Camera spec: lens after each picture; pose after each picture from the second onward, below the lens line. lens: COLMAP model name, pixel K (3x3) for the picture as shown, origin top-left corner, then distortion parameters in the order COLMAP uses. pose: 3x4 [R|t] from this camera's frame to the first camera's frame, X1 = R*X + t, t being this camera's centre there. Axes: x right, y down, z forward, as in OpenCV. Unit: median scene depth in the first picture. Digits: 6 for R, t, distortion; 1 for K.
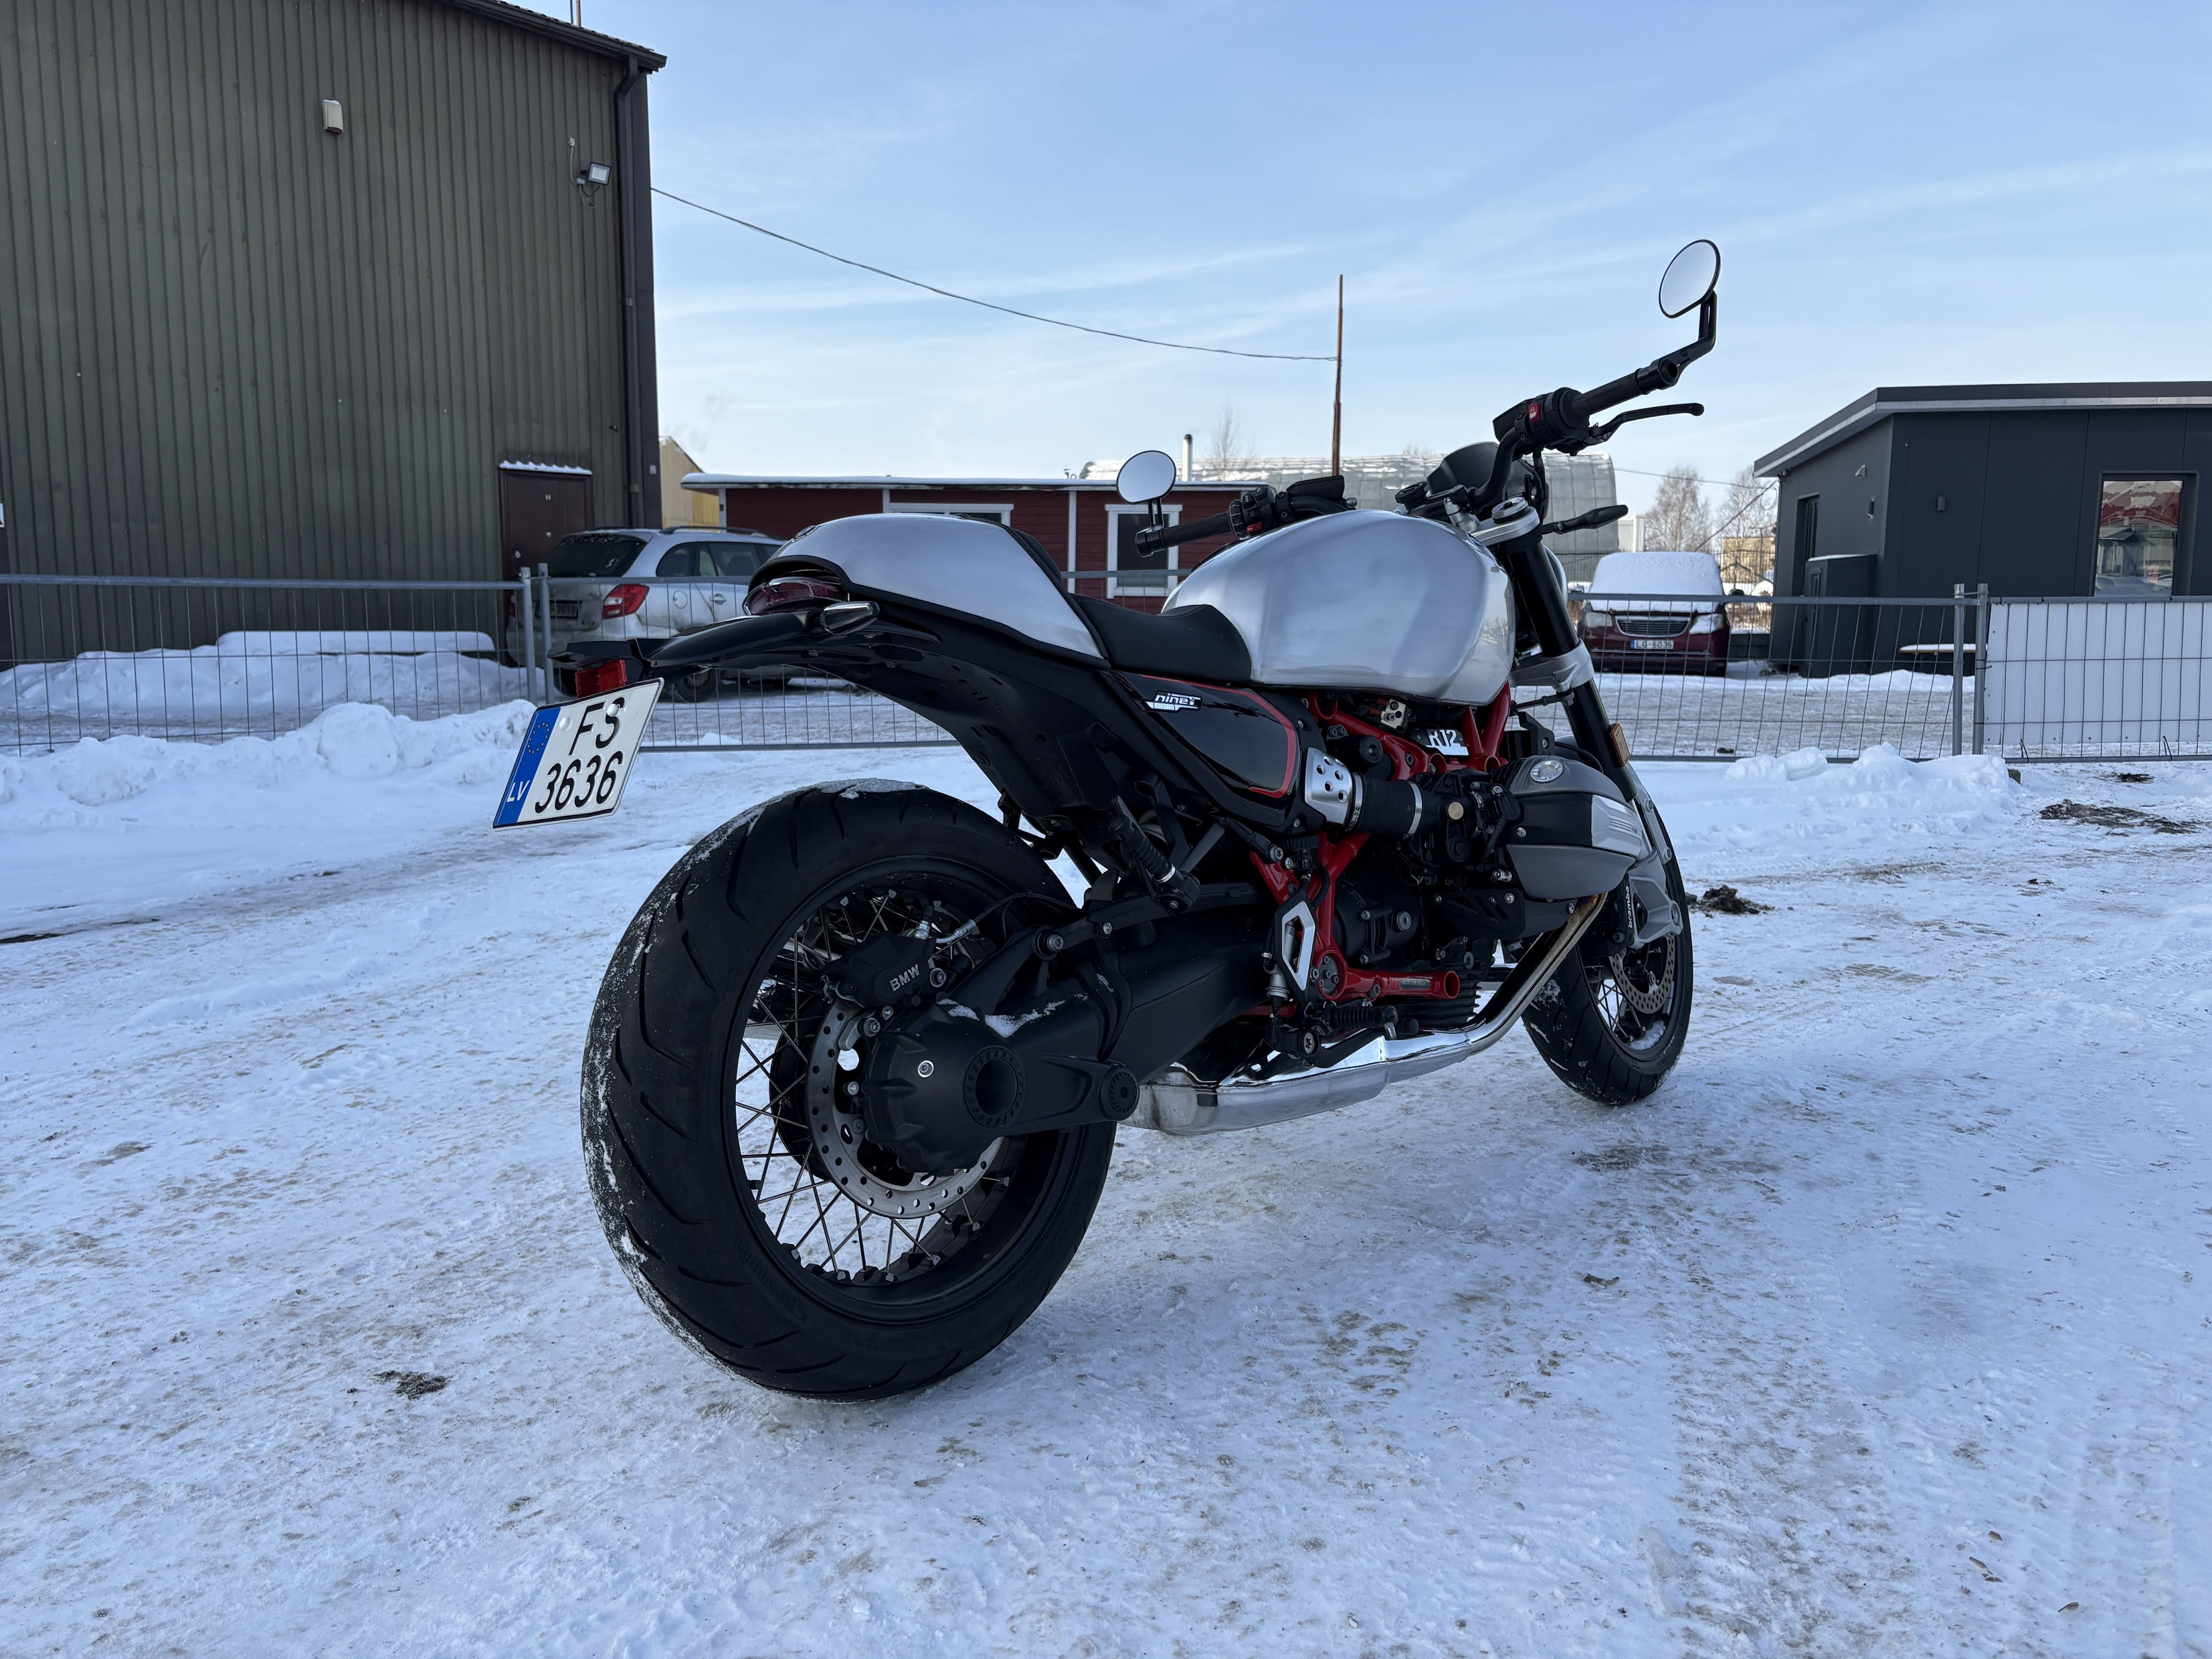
lens RADIAL K [[1870.3, 0, 1021.1], [0, 1870.3, 830.7], [0, 0, 1]] dist [0.103398, -0.119487]
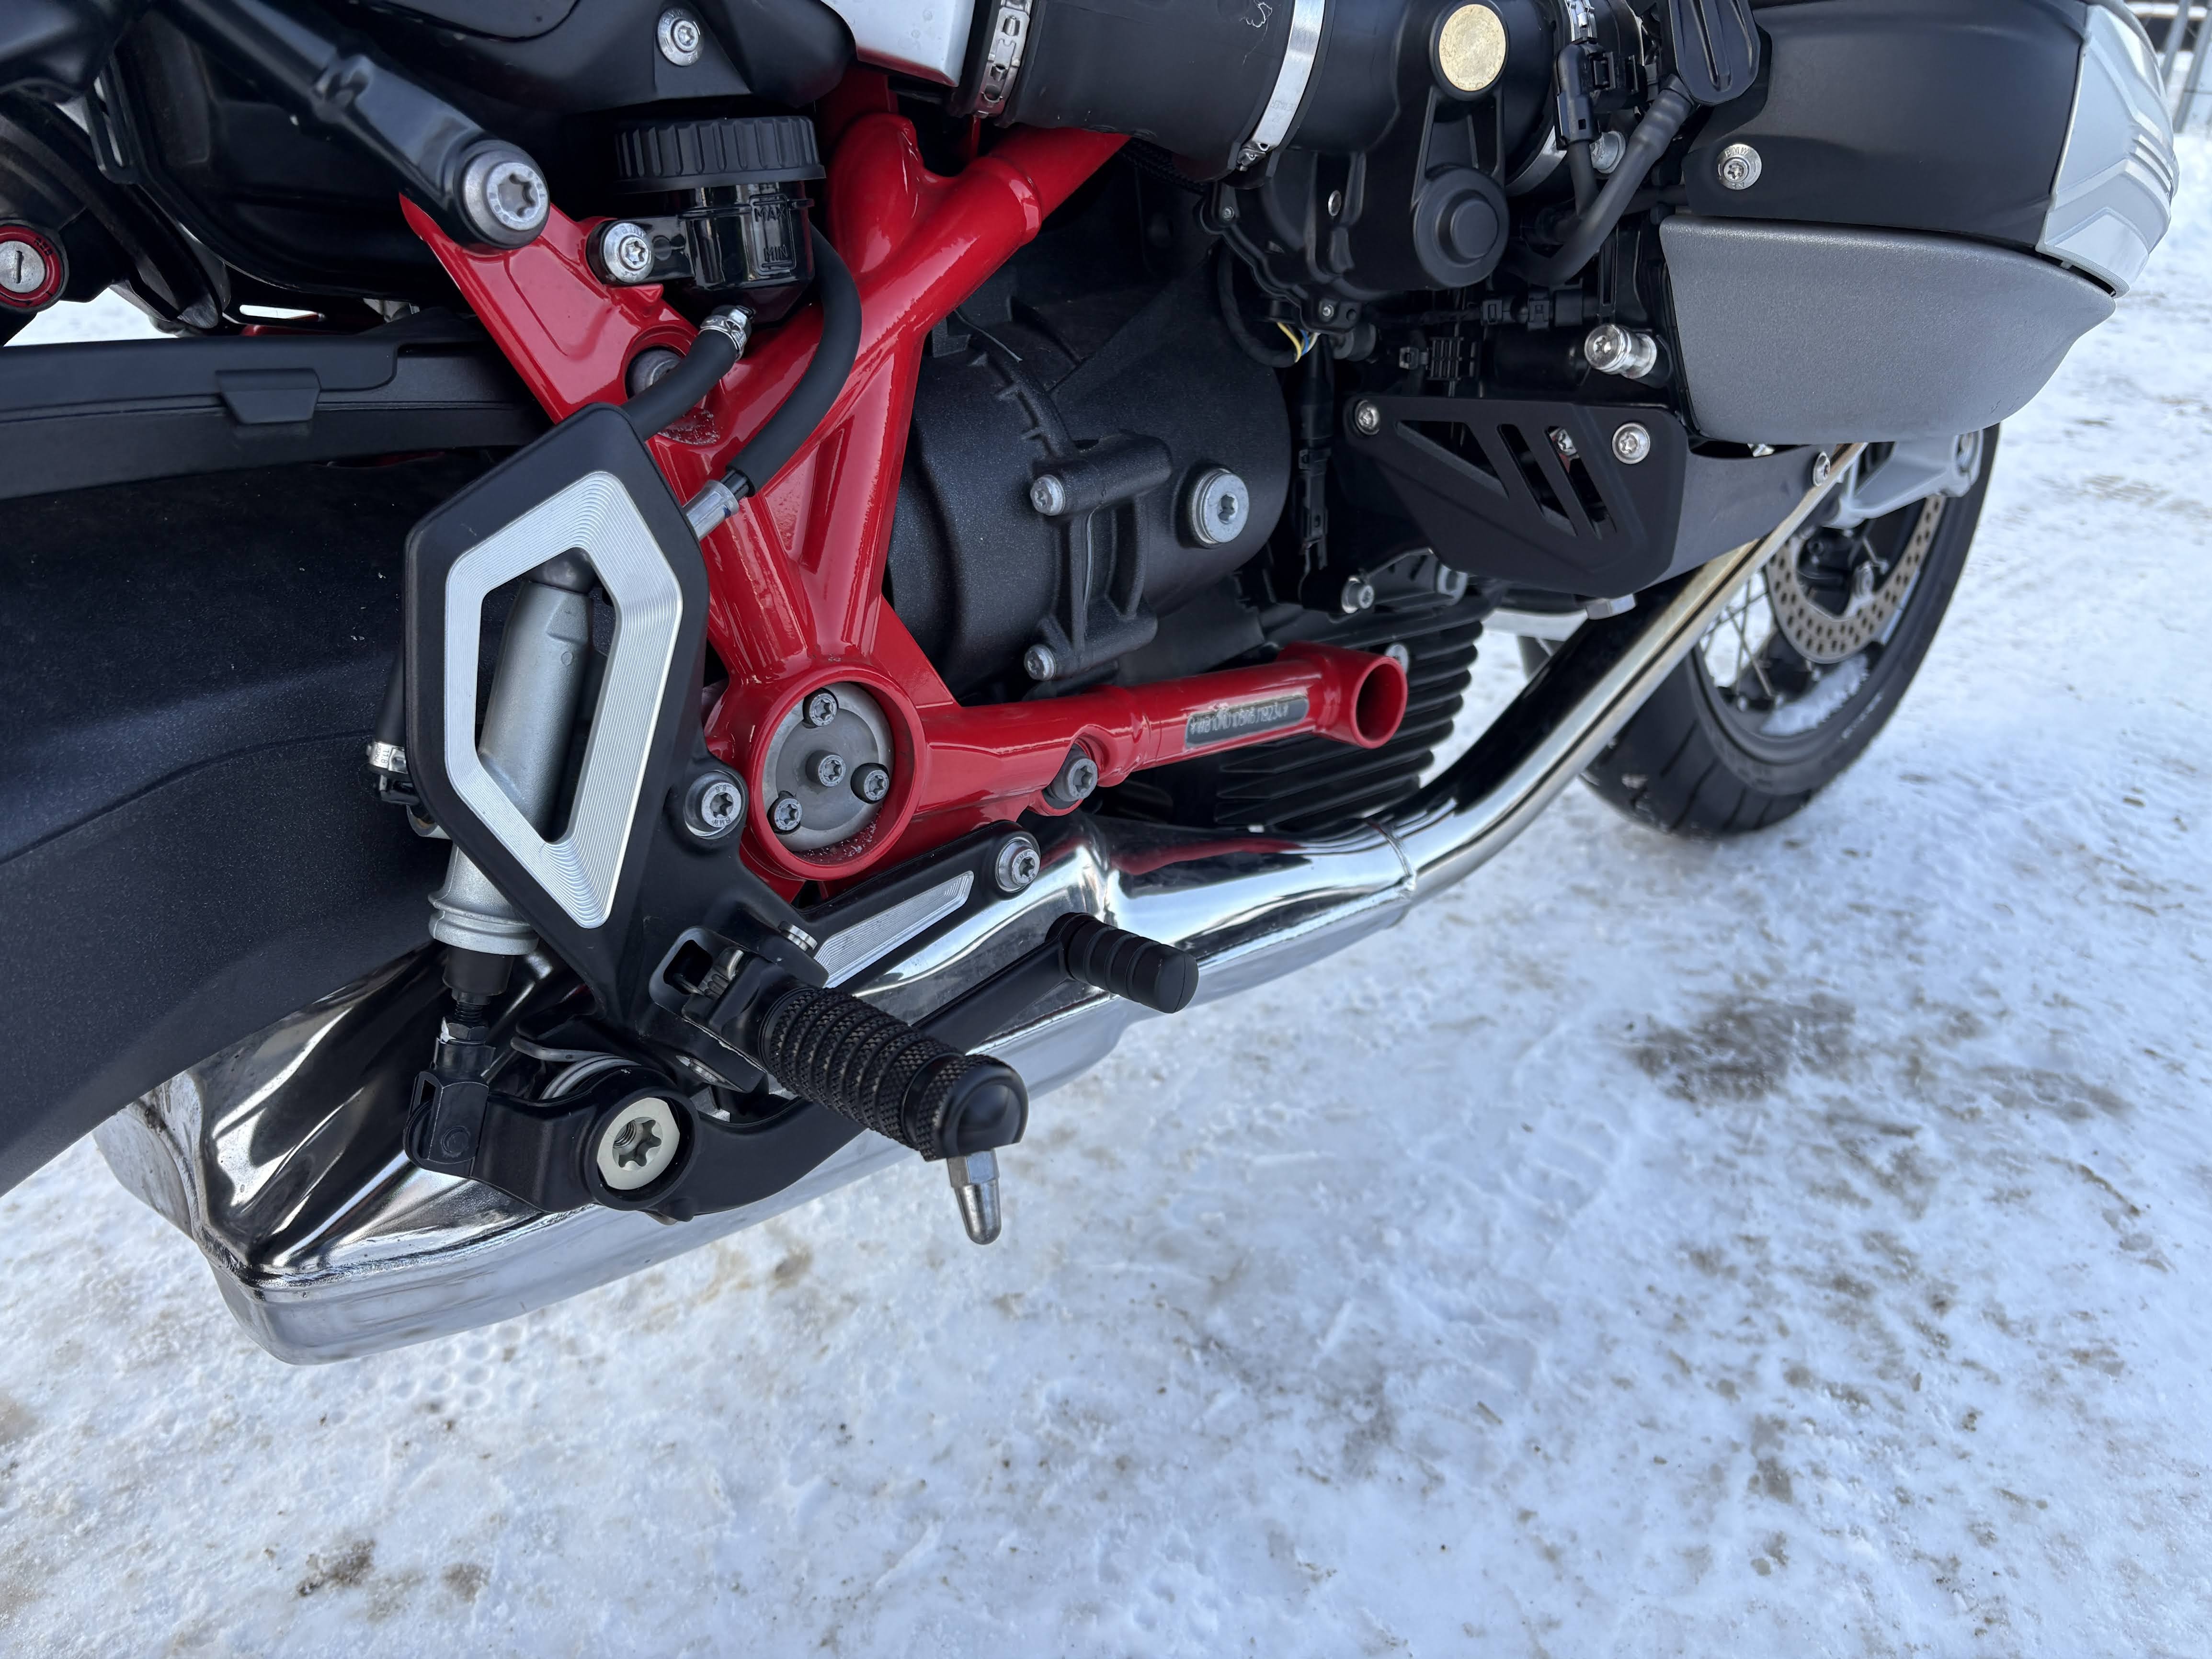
lens RADIAL K [[1714.6, 0, 1040.0], [0, 1714.6, 835.7], [0, 0, 1]] dist [-0.001925, -0.007422]
pose [[0.998572, 0.050111, 0.018500, 0.167925], [-0.053415, 0.933869, 0.353602, 0.007130], [0.000443, -0.354086, 0.935213, 0.721876]]
